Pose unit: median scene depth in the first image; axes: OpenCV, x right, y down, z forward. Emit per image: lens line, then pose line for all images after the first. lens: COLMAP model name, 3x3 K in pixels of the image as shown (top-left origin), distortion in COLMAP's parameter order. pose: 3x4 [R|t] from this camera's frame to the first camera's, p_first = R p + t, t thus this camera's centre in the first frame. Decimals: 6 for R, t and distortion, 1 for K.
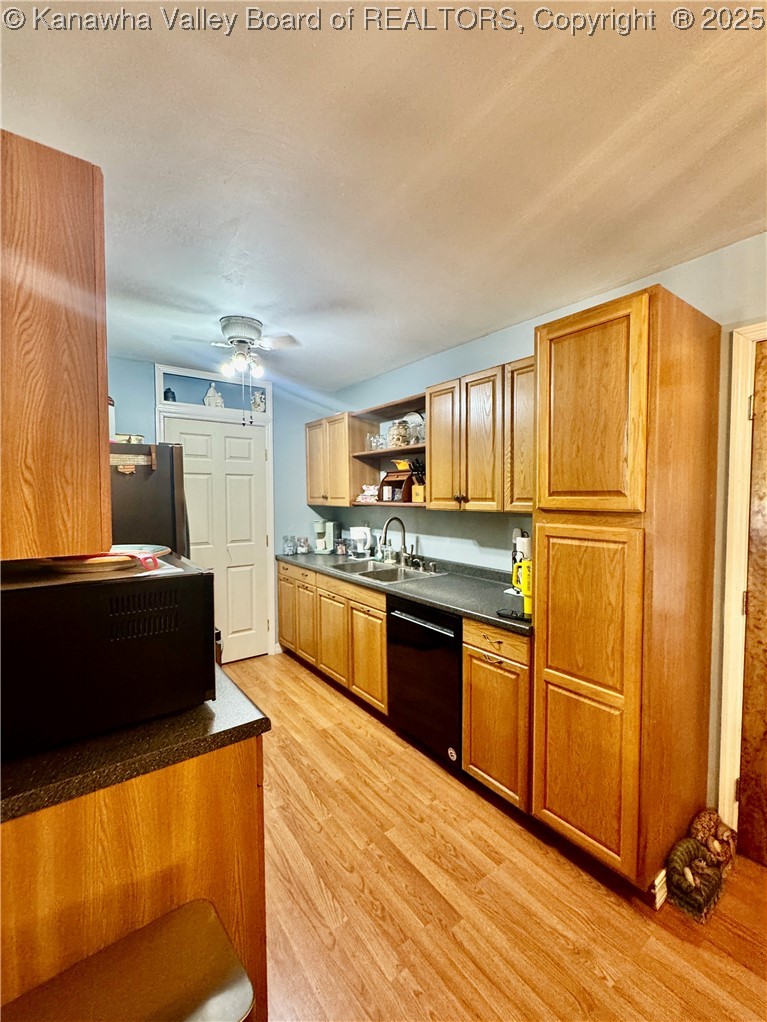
lens RADIAL K [[434.2, 0, 383.5], [0, 434.2, 511.0], [0, 0, 1]] dist [-0.001827, -0.000303]
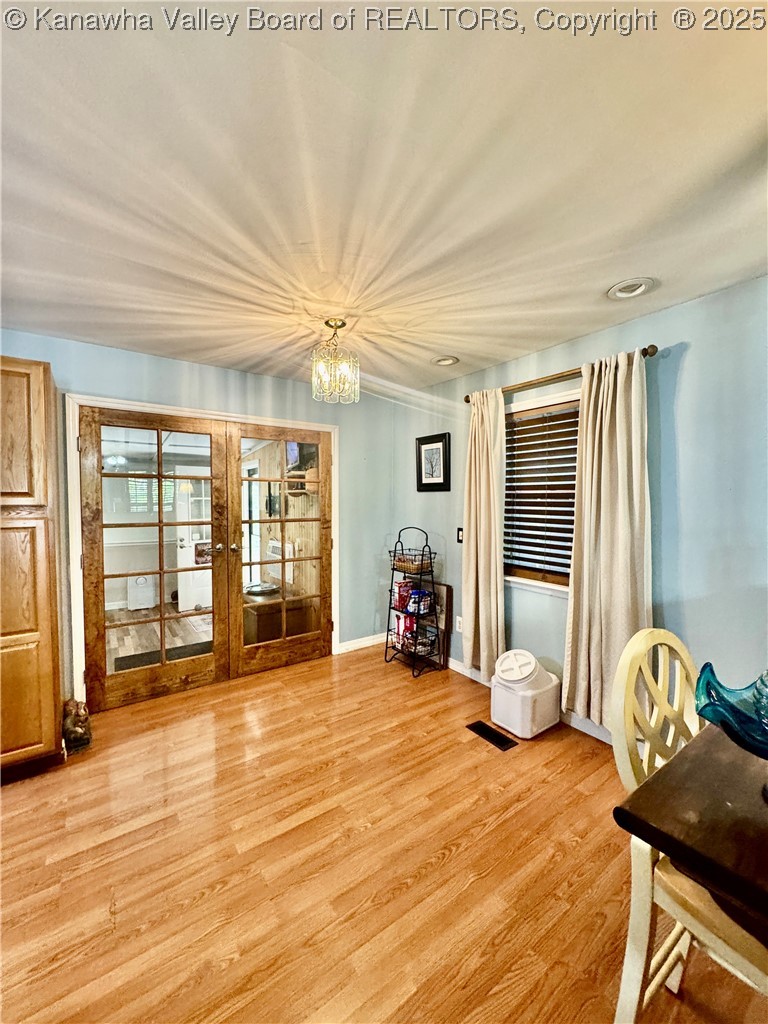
lens RADIAL K [[409.7, 0, 385.1], [0, 409.7, 513.0], [0, 0, 1]] dist [-0.001818, 0.000114]
pose [[0.020342, -0.034391, 0.999201, -0.713953], [0.042148, 0.998549, 0.033510, 0.023293], [-0.998904, 0.041433, 0.021762, -0.199999]]
